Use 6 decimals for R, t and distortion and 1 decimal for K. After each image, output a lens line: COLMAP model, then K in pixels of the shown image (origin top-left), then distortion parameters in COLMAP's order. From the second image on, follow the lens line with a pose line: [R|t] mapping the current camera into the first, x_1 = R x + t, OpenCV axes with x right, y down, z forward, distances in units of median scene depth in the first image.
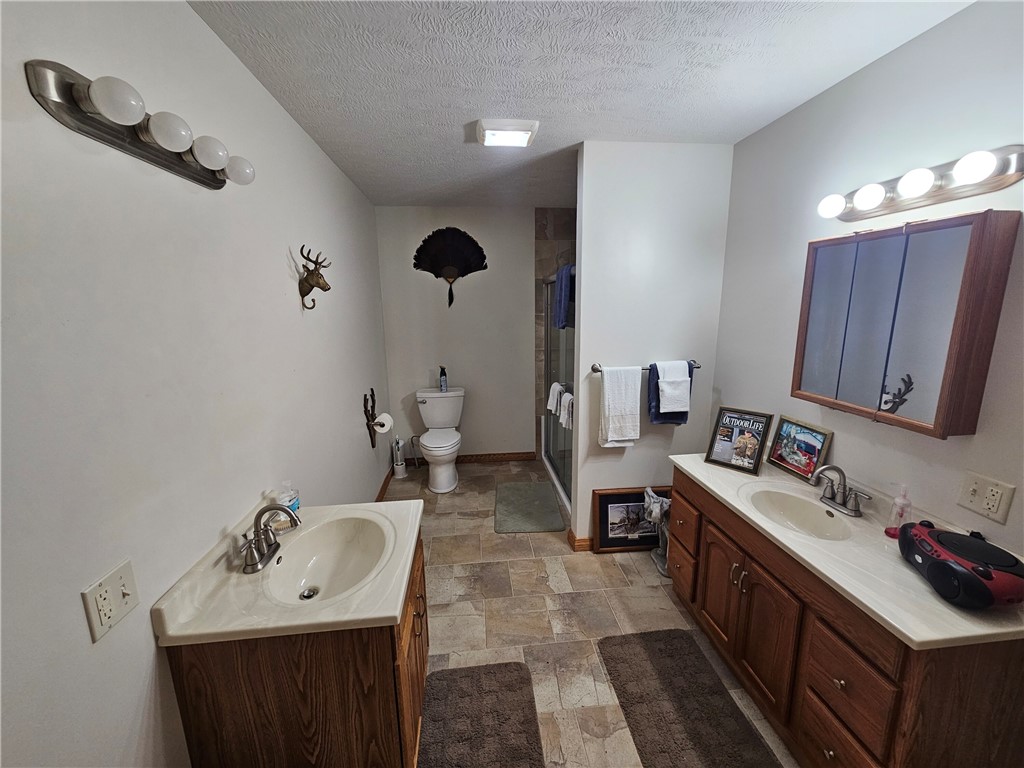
lens RADIAL K [[415.5, 0, 511.6], [0, 415.5, 384.8], [0, 0, 1]] dist [-0.003758, 0.000139]
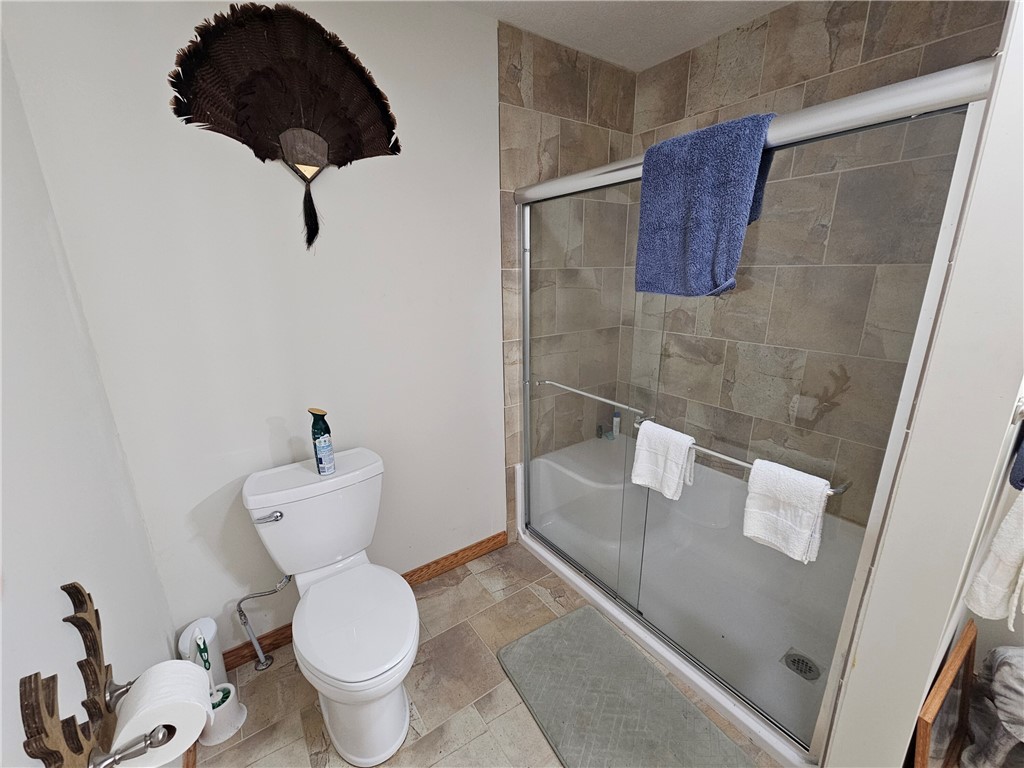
lens RADIAL K [[415.5, 0, 512.2], [0, 415.5, 387.2], [0, 0, 1]] dist [-0.003758, 0.000139]
pose [[0.873207, -0.126488, 0.470650, -0.183631], [0.088826, 0.990863, 0.101496, -0.084733], [-0.479187, -0.046820, 0.876463, 0.583626]]
